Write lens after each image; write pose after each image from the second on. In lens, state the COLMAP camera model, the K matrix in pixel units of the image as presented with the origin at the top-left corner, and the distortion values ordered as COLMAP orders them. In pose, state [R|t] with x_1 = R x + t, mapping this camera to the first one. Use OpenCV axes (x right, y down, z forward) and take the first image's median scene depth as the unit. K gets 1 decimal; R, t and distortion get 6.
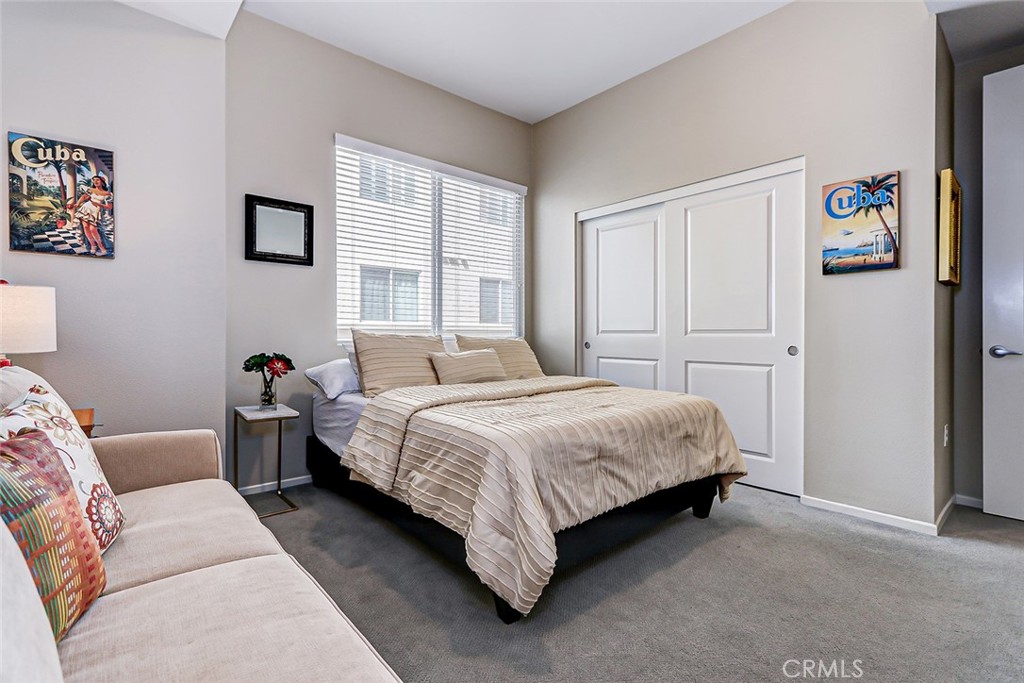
lens RADIAL K [[475.2, 0, 517.2], [0, 475.2, 334.4], [0, 0, 1]] dist [-0.001051, -0.000477]
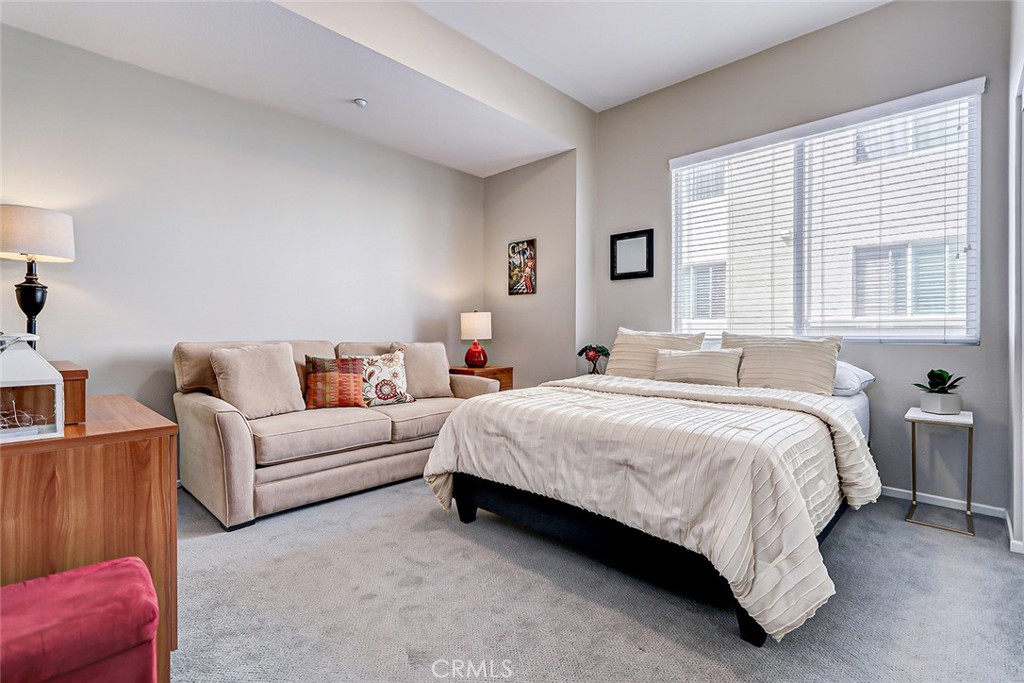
lens RADIAL K [[475.2, 0, 517.2], [0, 475.2, 334.4], [0, 0, 1]] dist [-0.001051, -0.000477]
pose [[0.083234, 0.002788, -0.996526, 1.127879], [0.001097, 0.999995, 0.002889, 0.003747], [0.996529, -0.001334, 0.083230, 0.784383]]
